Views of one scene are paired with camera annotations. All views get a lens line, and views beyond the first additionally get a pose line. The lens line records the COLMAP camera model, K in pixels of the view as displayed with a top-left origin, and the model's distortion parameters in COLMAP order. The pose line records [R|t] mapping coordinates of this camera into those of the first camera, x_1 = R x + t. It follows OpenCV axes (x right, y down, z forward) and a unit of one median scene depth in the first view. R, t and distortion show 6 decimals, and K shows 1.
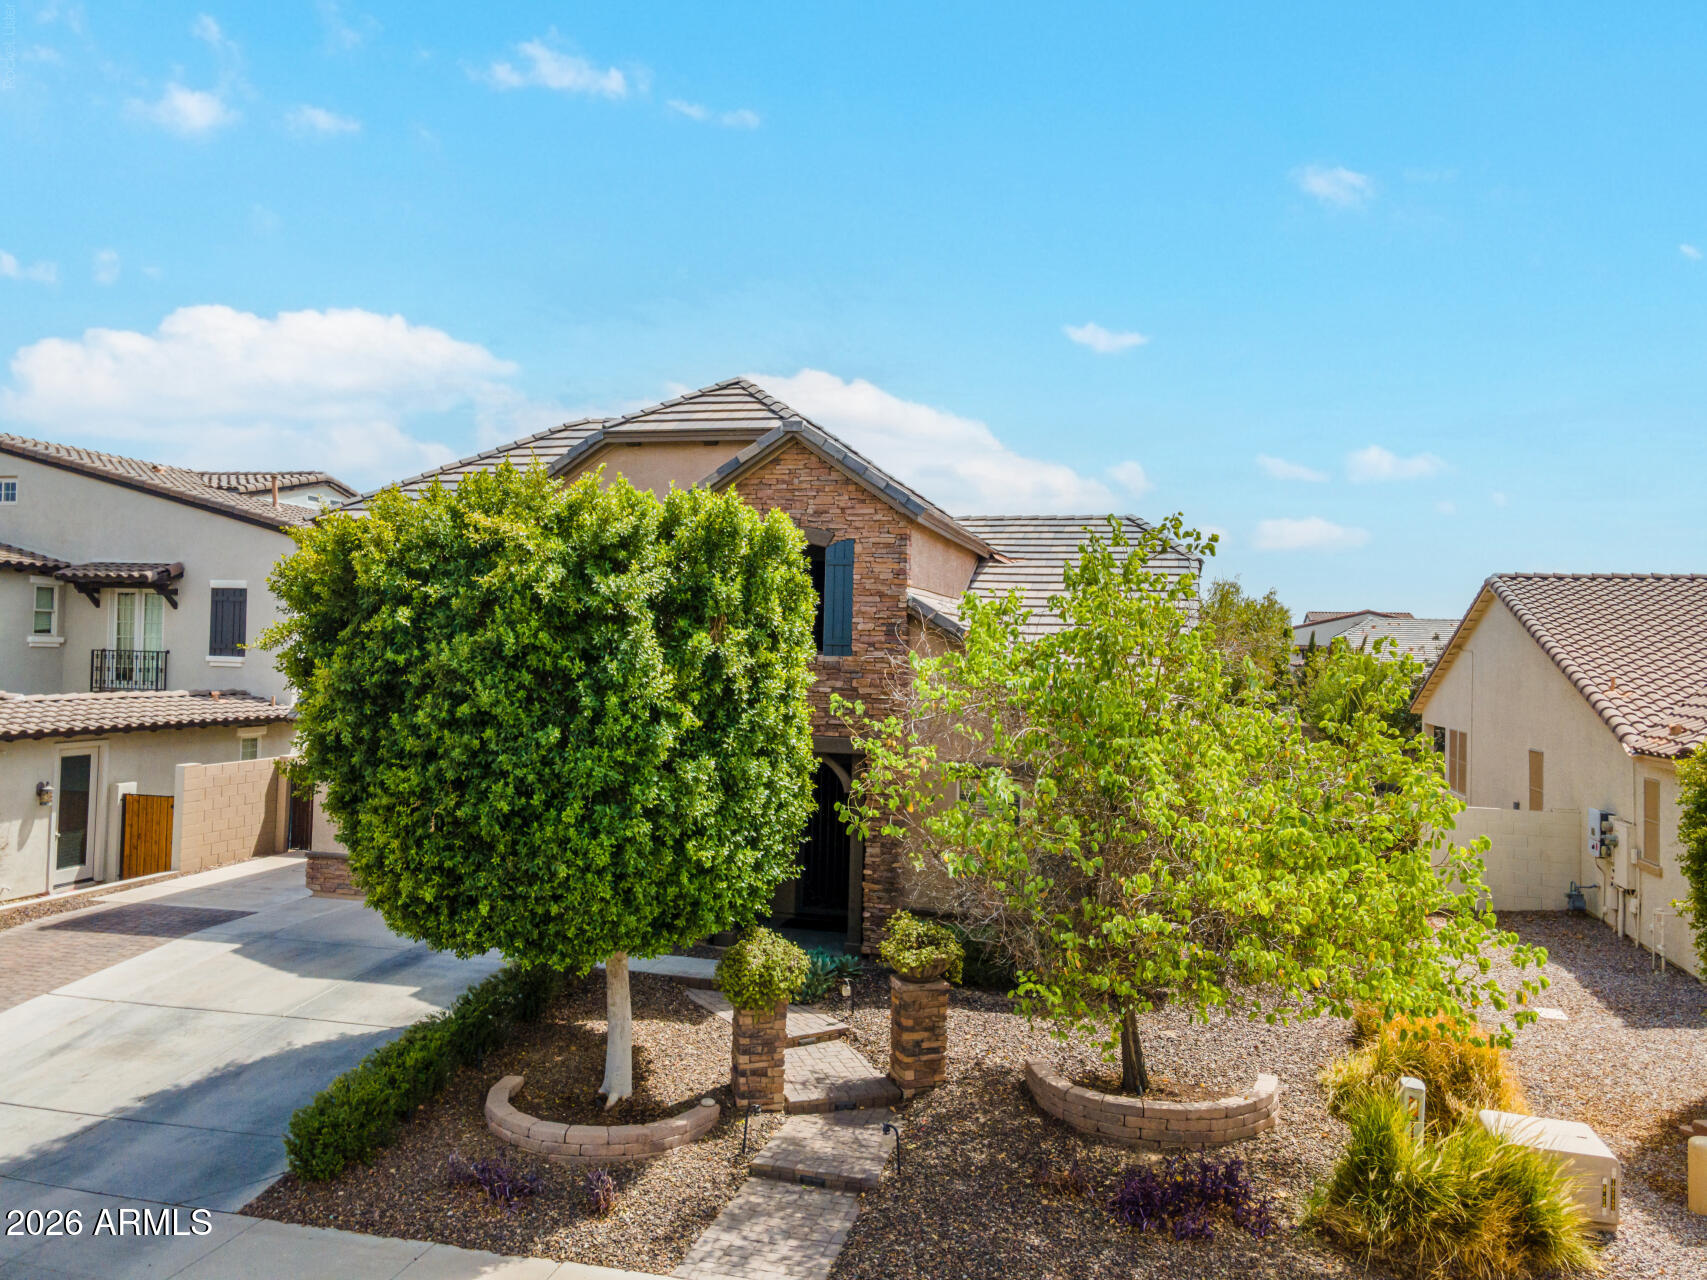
lens RADIAL K [[1250.0, 0, 853.5], [0, 1250.0, 640.0], [0, 0, 1]] dist [0.028406, 0.022671]
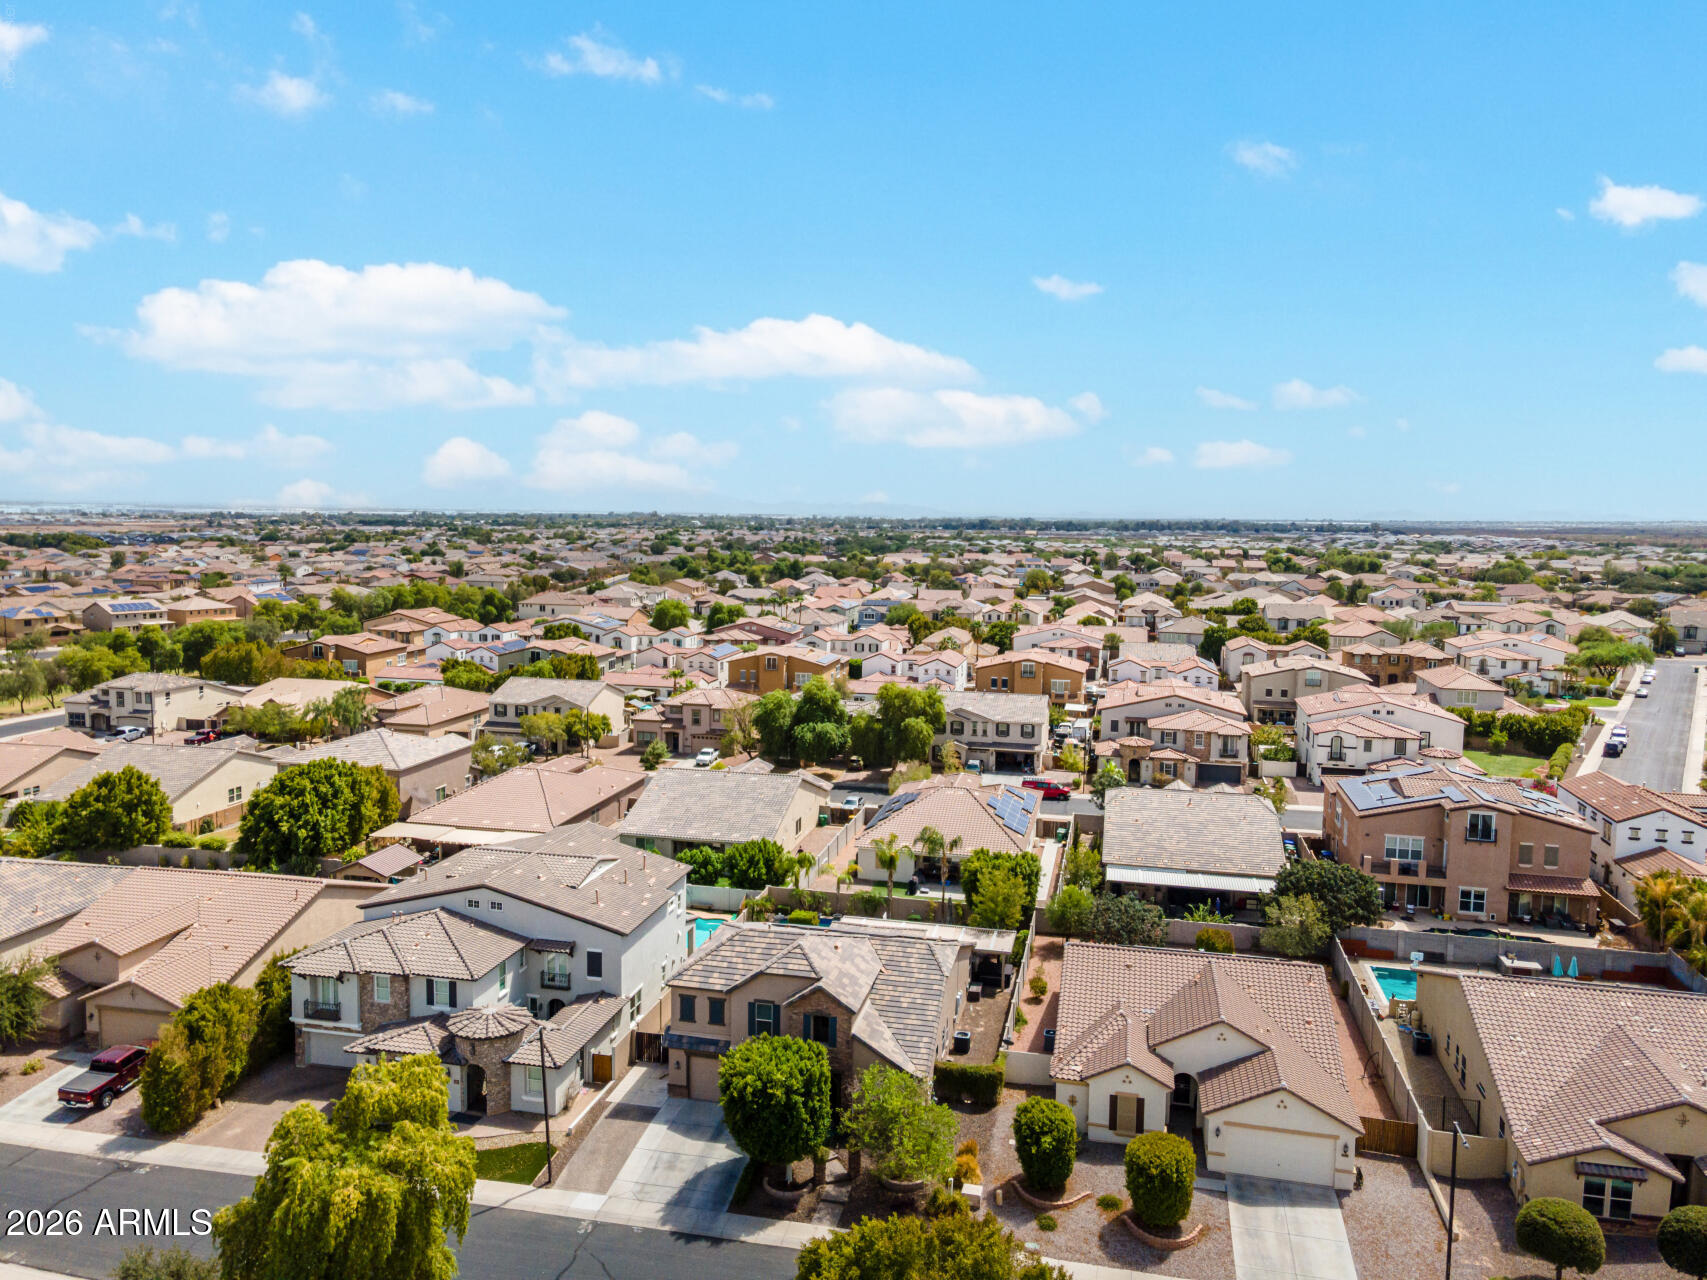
lens RADIAL K [[1250.0, 0, 853.5], [0, 1250.0, 640.0], [0, 0, 1]] dist [0.028406, 0.022671]
pose [[0.999127, -0.011841, 0.040064, -0.112370], [0.007108, 0.993192, 0.116270, -2.127018], [-0.041168, -0.115883, 0.992409, -3.334638]]
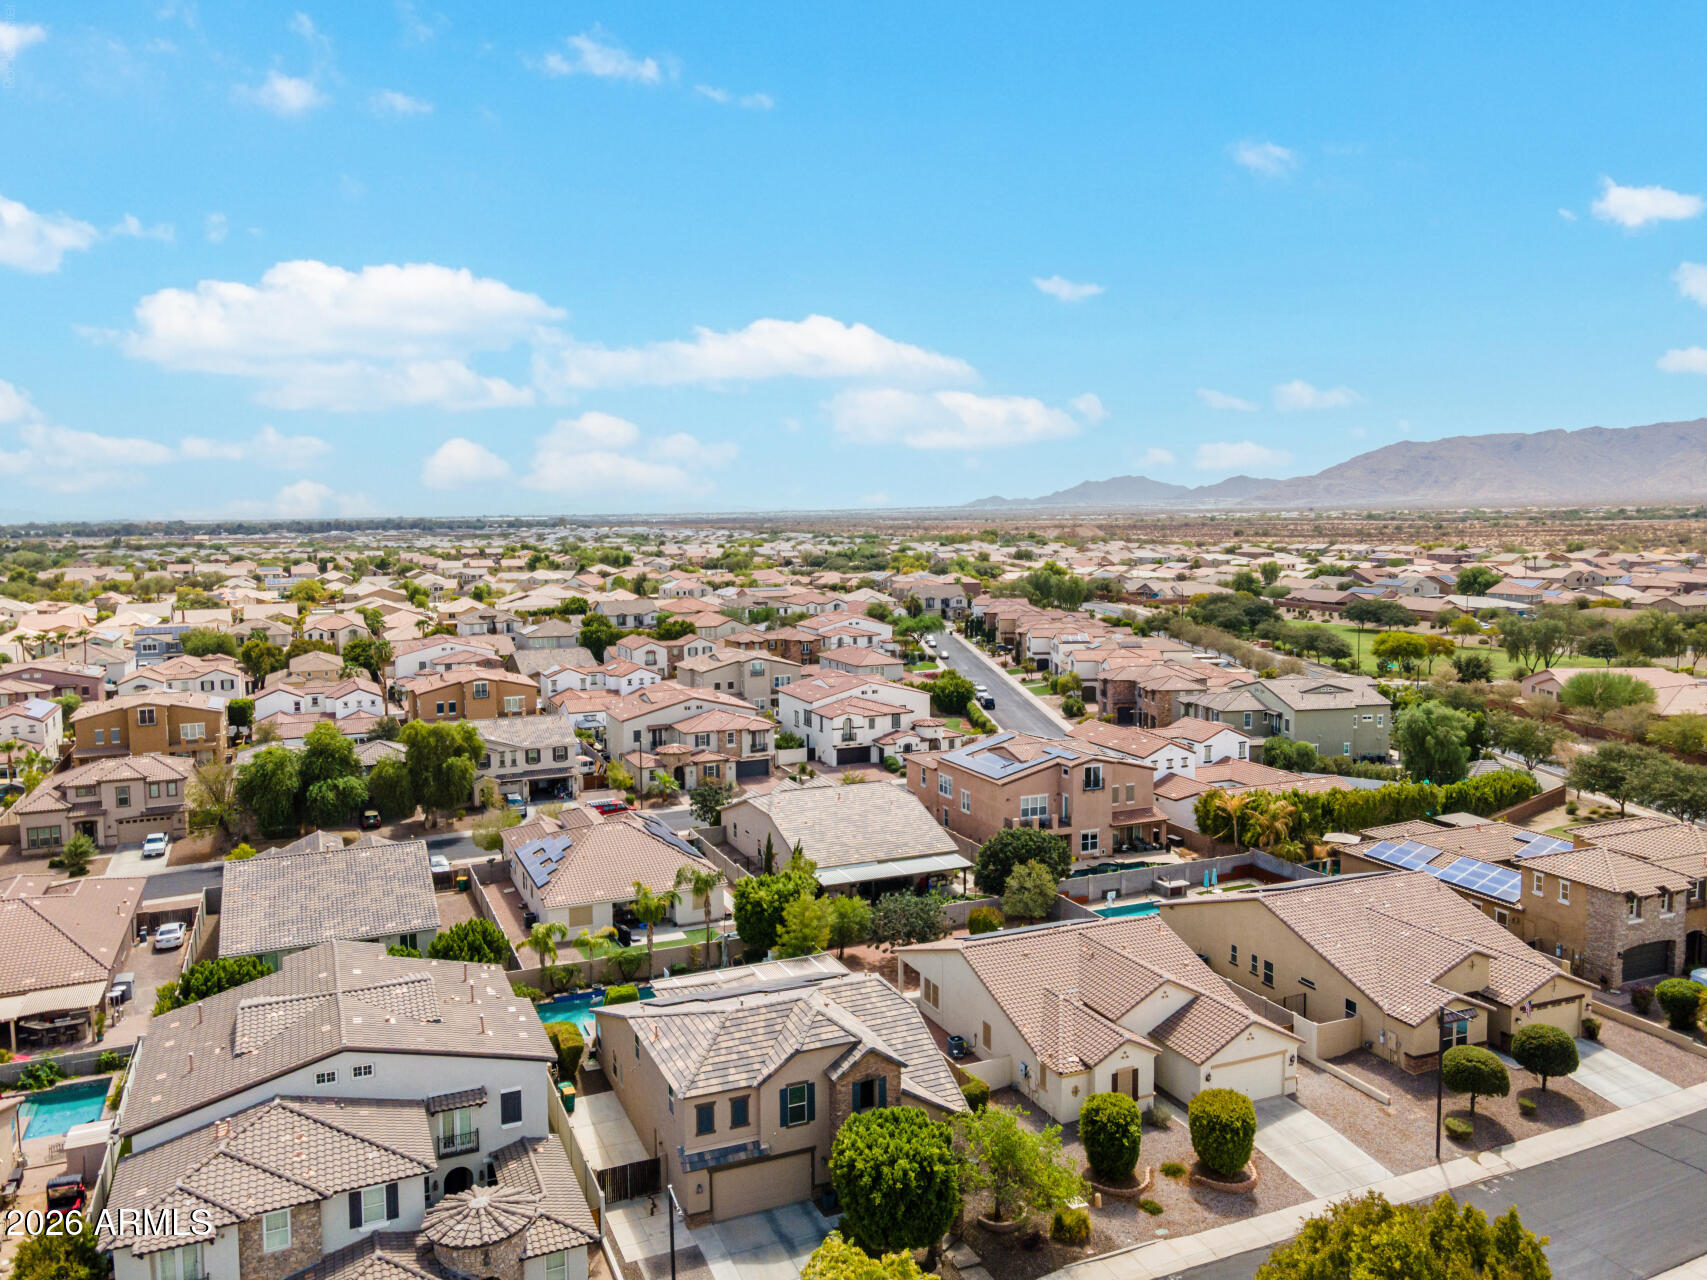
lens RADIAL K [[1272.4, 0, 857.0], [0, 1272.4, 641.0], [0, 0, 1]] dist [0.021612, 0.035274]
pose [[0.782699, -0.094170, 0.615235, -2.753494], [0.019937, 0.991774, 0.126440, -2.234497], [-0.622081, -0.086699, 0.778138, -2.029353]]
